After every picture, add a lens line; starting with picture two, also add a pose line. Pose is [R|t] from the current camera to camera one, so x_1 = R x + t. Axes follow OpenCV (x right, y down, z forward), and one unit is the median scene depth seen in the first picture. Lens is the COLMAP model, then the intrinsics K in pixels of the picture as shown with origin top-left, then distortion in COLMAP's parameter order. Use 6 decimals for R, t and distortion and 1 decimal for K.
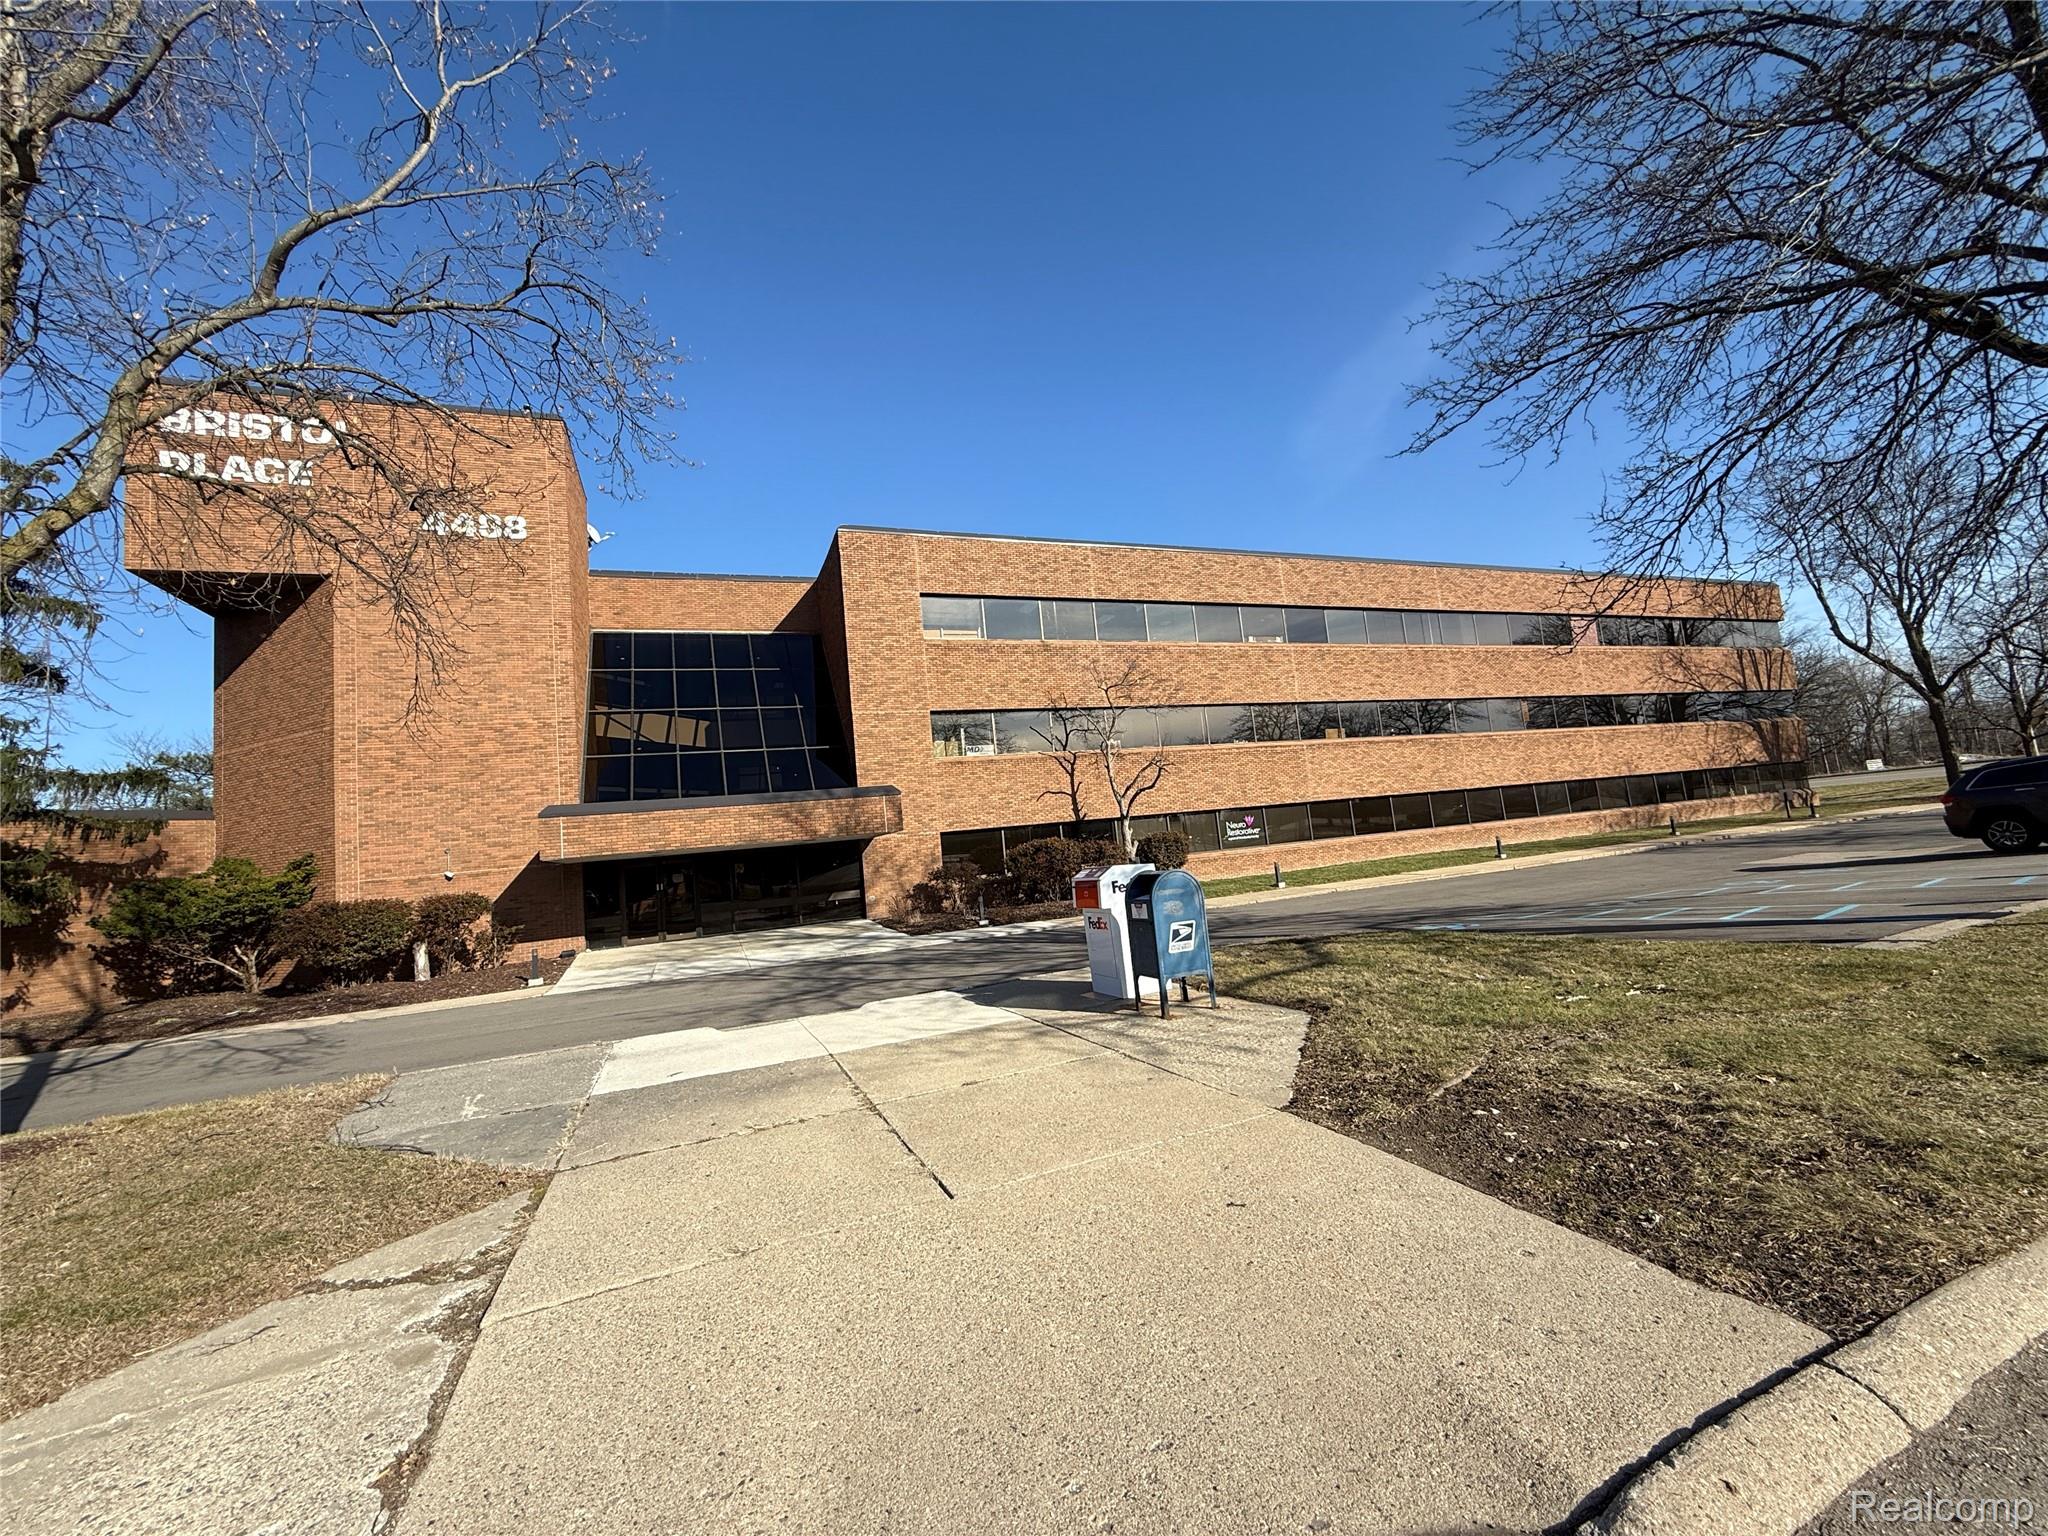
lens RADIAL K [[820.4, 0, 1023.6], [0, 820.4, 769.6], [0, 0, 1]] dist [-0.000551, -0.000142]
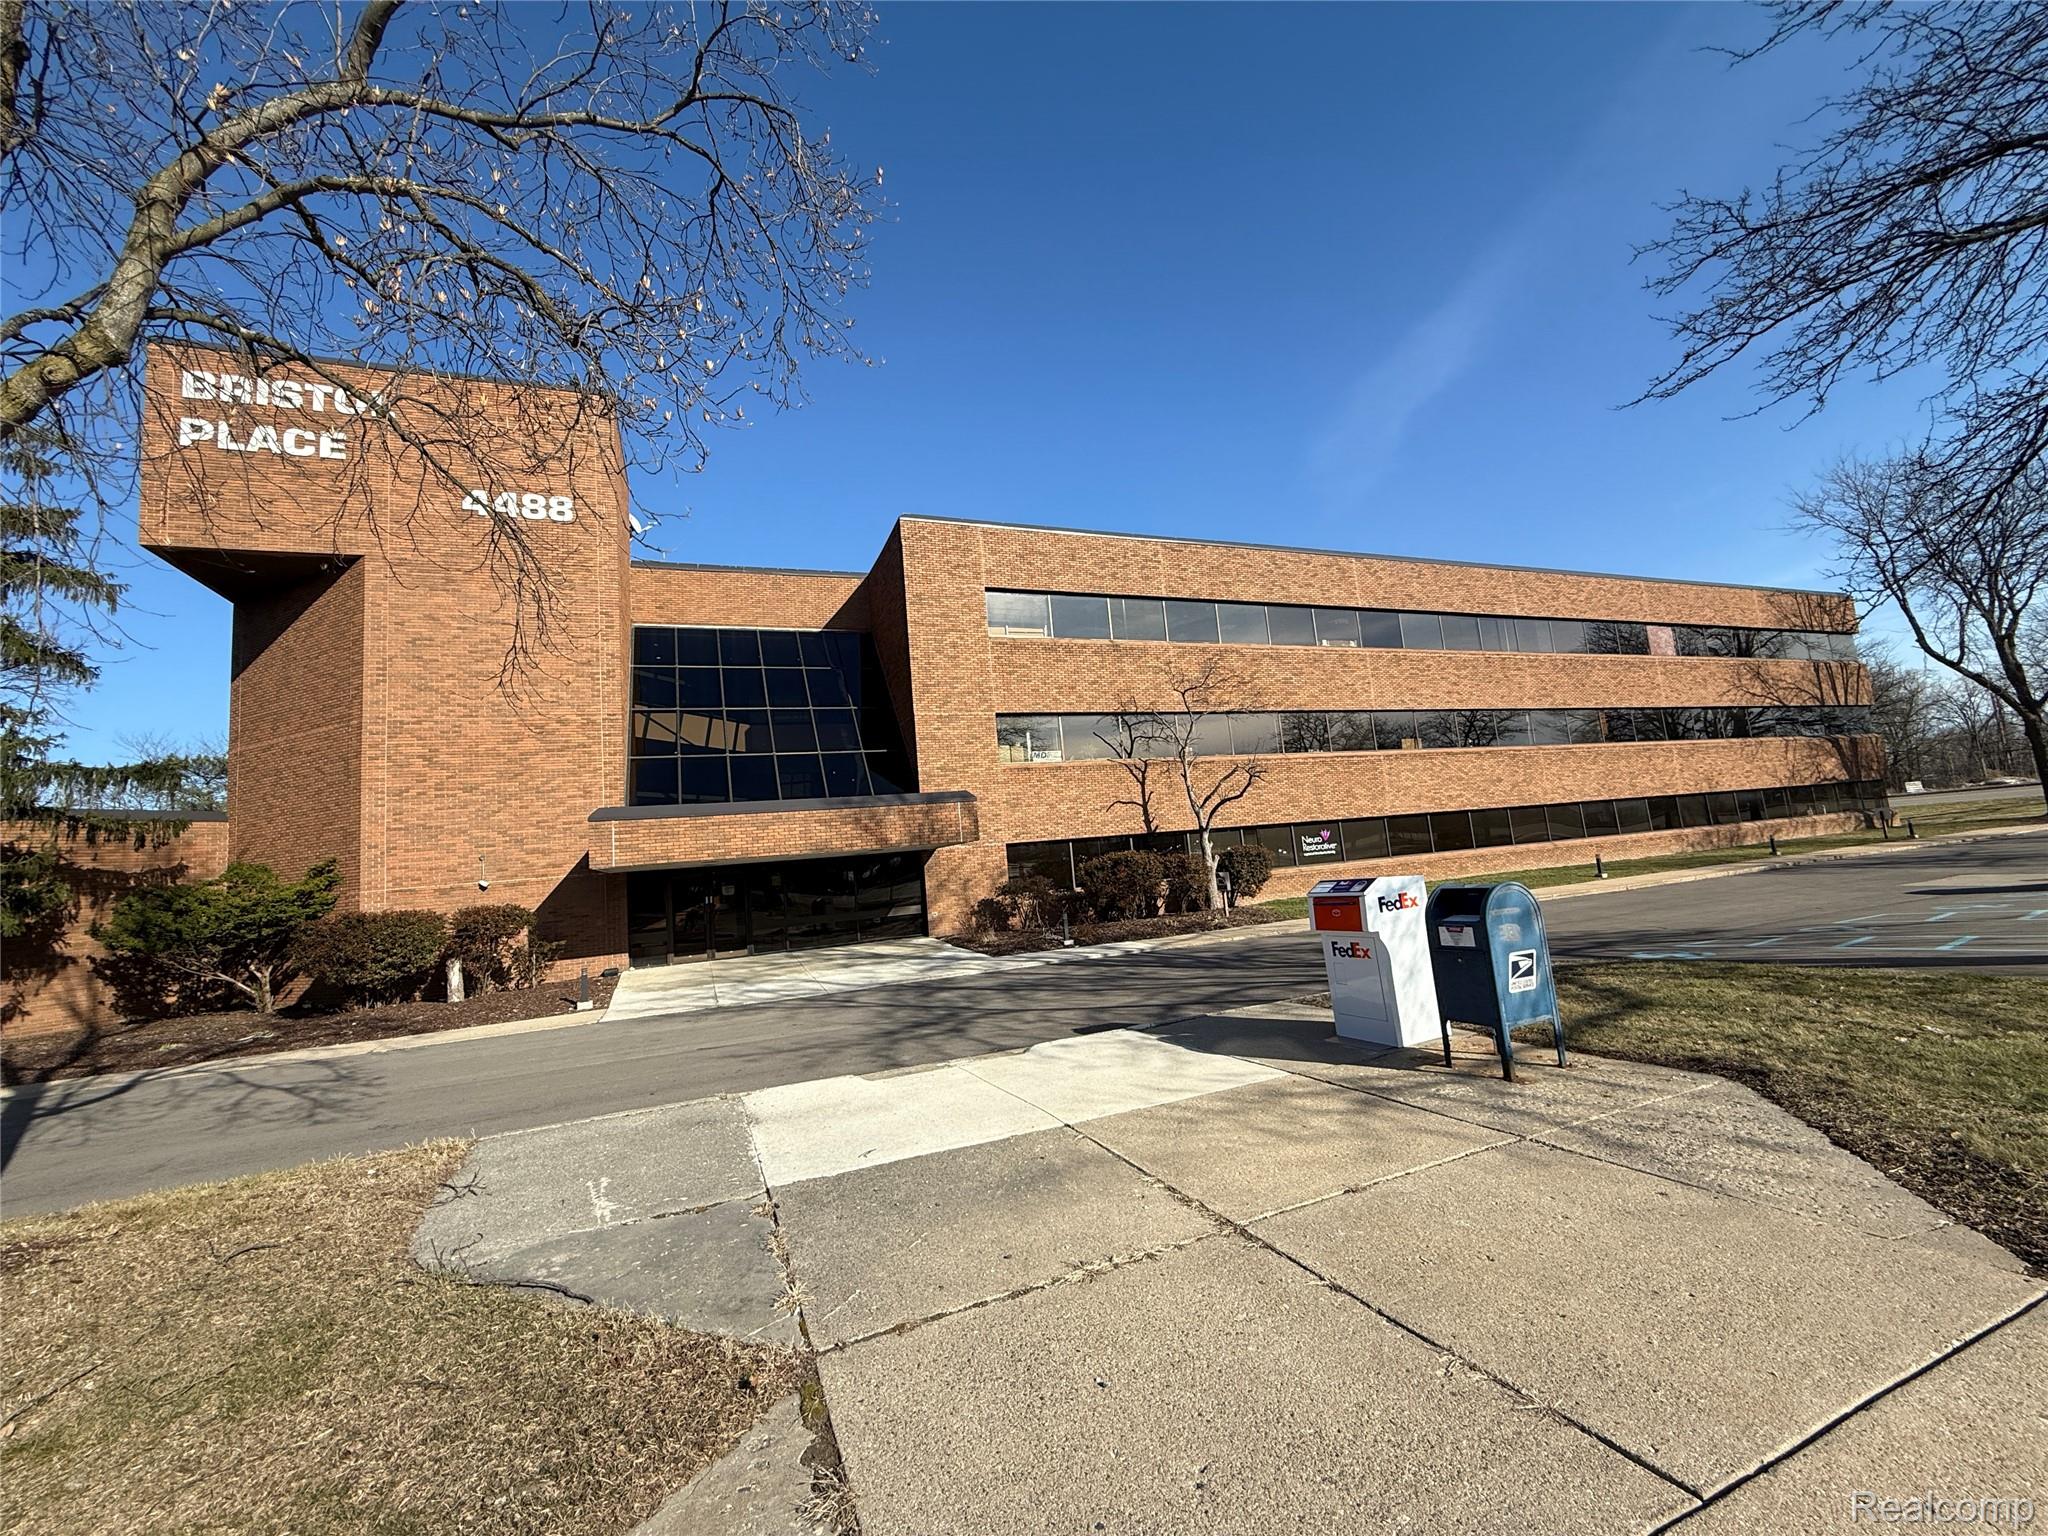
lens RADIAL K [[821.3, 0, 1024.0], [0, 821.3, 768.0], [0, 0, 1]] dist [-0.000999, 0.000026]
pose [[0.999951, 0.009282, -0.003421, -0.082519], [-0.009355, 0.999716, -0.021901, 0.011572], [0.003216, 0.021932, 0.999754, 0.073609]]
